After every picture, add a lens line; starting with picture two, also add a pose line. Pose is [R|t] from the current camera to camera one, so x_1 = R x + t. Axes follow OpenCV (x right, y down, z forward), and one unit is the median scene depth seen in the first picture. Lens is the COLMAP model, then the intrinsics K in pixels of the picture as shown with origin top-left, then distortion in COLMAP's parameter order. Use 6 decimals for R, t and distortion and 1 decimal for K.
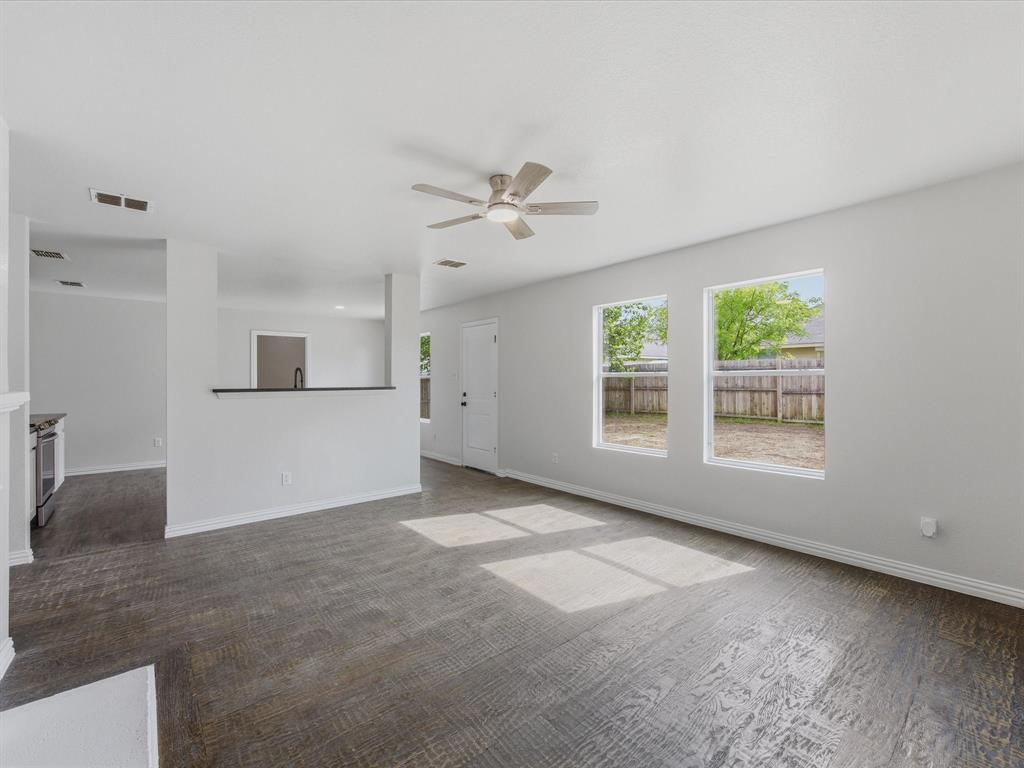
lens RADIAL K [[444.3, 0, 512.8], [0, 444.3, 383.7], [0, 0, 1]] dist [-0.016030, 0.004542]
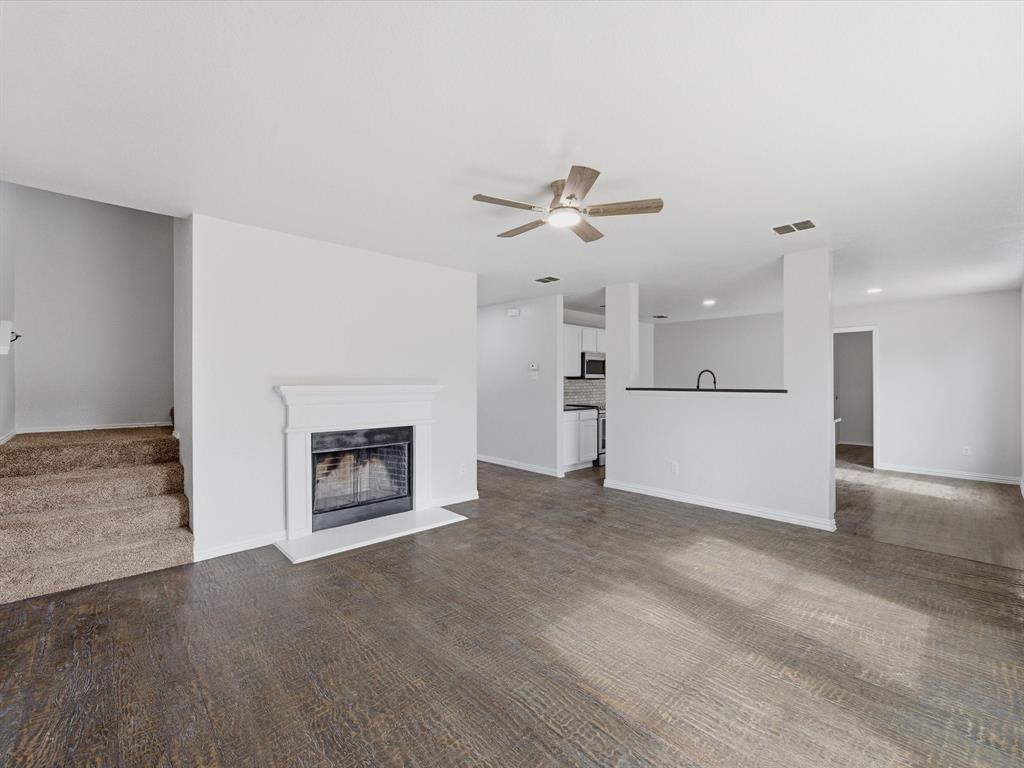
lens RADIAL K [[444.3, 0, 510.5], [0, 444.3, 379.4], [0, 0, 1]] dist [-0.016030, 0.004542]
pose [[0.056385, -0.003737, -0.998402, 0.416201], [-0.009096, 0.999950, -0.004257, -0.002616], [0.998368, 0.009321, 0.056348, 0.349580]]
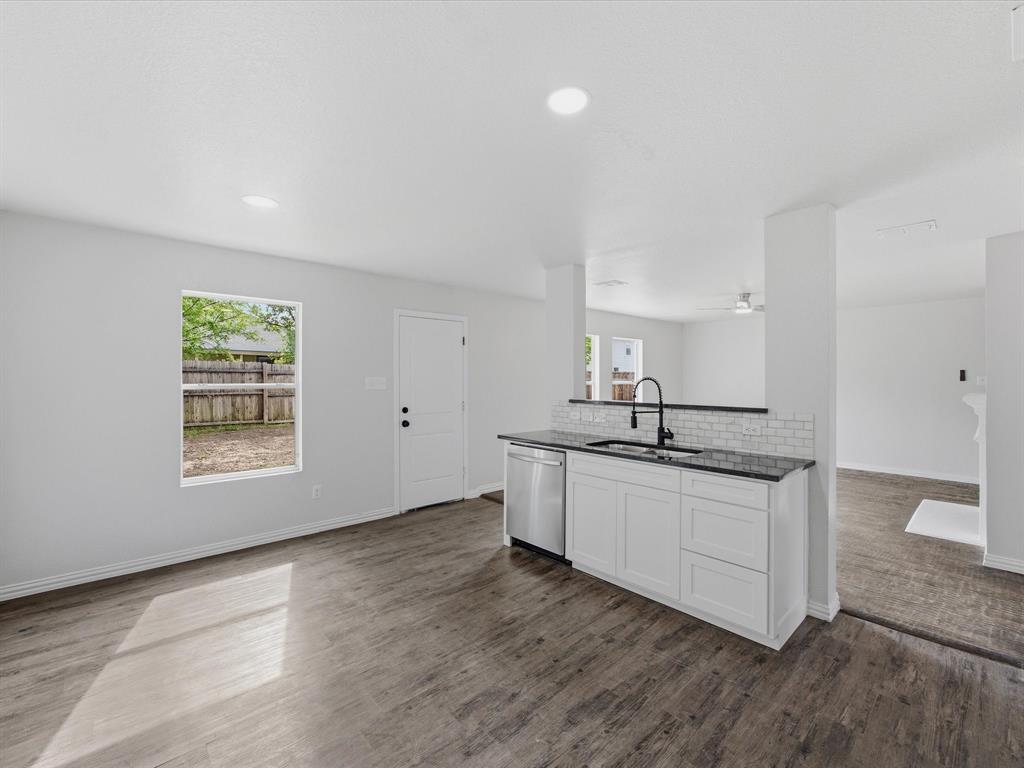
lens RADIAL K [[444.3, 0, 511.2], [0, 444.3, 385.8], [0, 0, 1]] dist [-0.016030, 0.004542]
pose [[-0.045374, -0.013969, 0.998872, -0.896610], [0.007364, 0.999870, 0.014317, -0.026034], [-0.998943, 0.008005, -0.045265, 0.943860]]
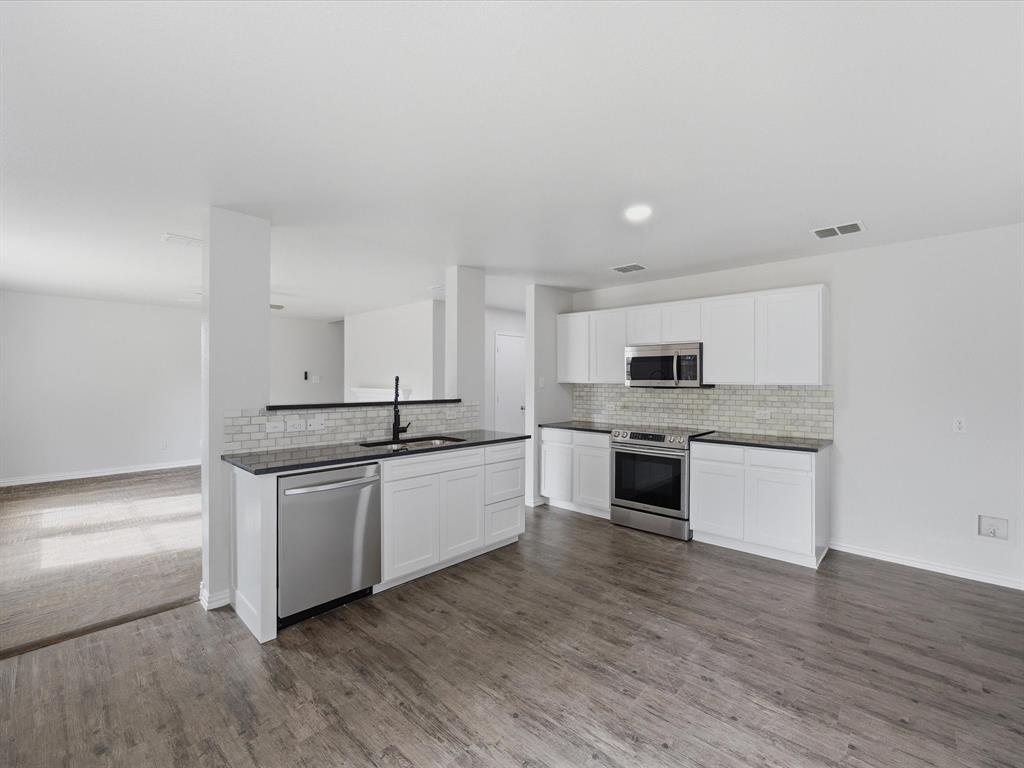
lens RADIAL K [[444.3, 0, 520.0], [0, 444.3, 384.4], [0, 0, 1]] dist [-0.016030, 0.004542]
pose [[-0.991771, -0.001822, -0.128009, -0.451062], [-0.004429, 0.999788, 0.020085, -0.029839], [0.127946, 0.020486, -0.991570, 1.333630]]
